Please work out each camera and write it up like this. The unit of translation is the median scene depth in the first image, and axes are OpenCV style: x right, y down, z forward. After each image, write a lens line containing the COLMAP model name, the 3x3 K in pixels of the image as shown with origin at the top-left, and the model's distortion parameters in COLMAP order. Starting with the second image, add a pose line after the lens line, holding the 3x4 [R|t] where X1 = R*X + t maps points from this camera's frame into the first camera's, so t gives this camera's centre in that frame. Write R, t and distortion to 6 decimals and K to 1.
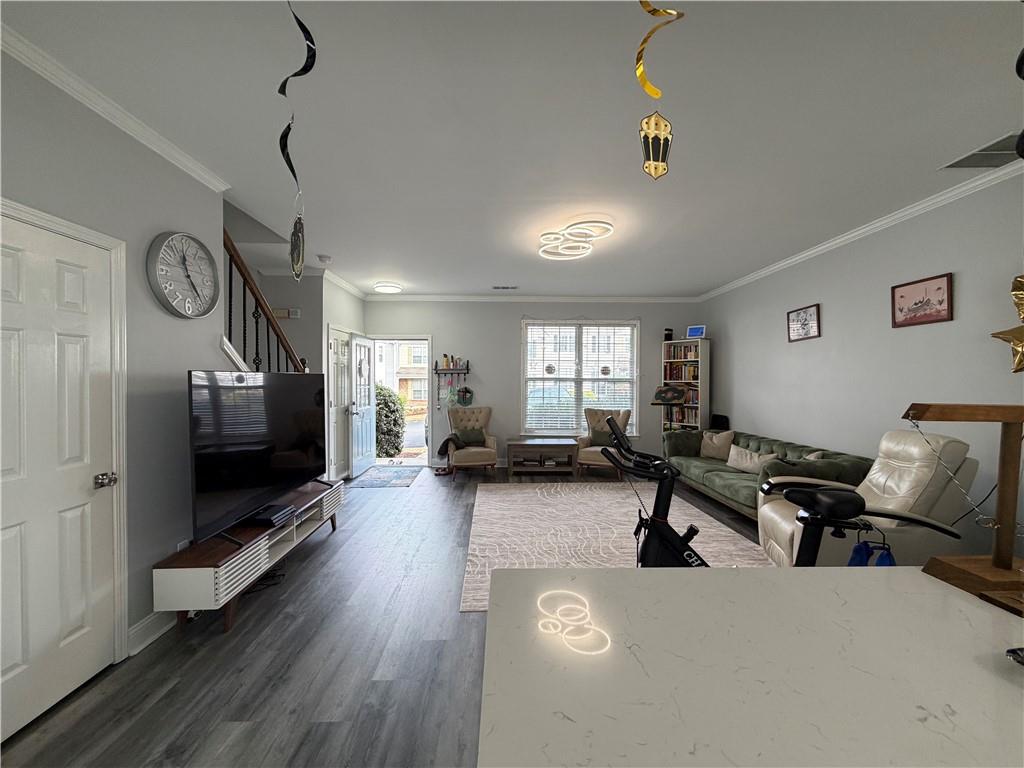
lens RADIAL K [[408.3, 0, 510.2], [0, 408.3, 380.8], [0, 0, 1]] dist [-0.001458, -0.000241]
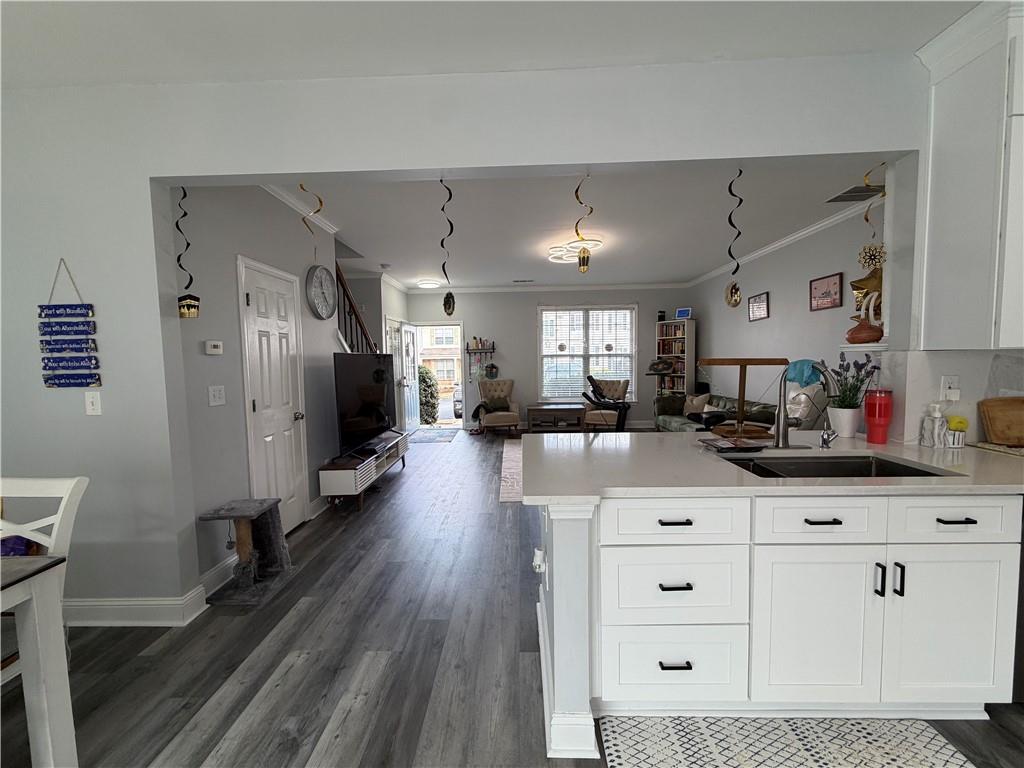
lens RADIAL K [[408.2, 0, 511.9], [0, 408.2, 381.5], [0, 0, 1]] dist [0.002286, 0.000024]
pose [[0.998951, -0.017766, -0.042200, -0.000033], [0.019961, 0.998439, 0.052169, 0.008068], [0.041207, -0.052957, 0.997746, -0.263048]]
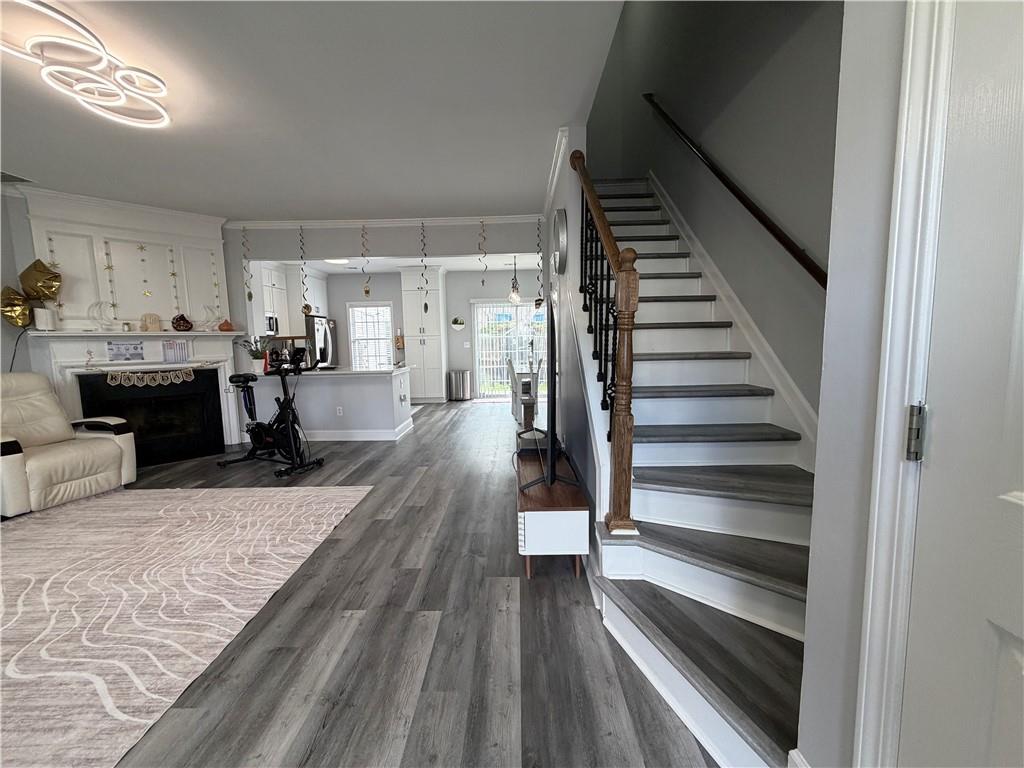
lens RADIAL K [[408.3, 0, 513.6], [0, 408.3, 385.6], [0, 0, 1]] dist [-0.001458, -0.000241]
pose [[-0.999242, 0.012458, 0.036887, -0.322379], [0.016628, 0.993226, 0.115004, 0.022907], [-0.035204, 0.115531, -0.992680, 1.134744]]
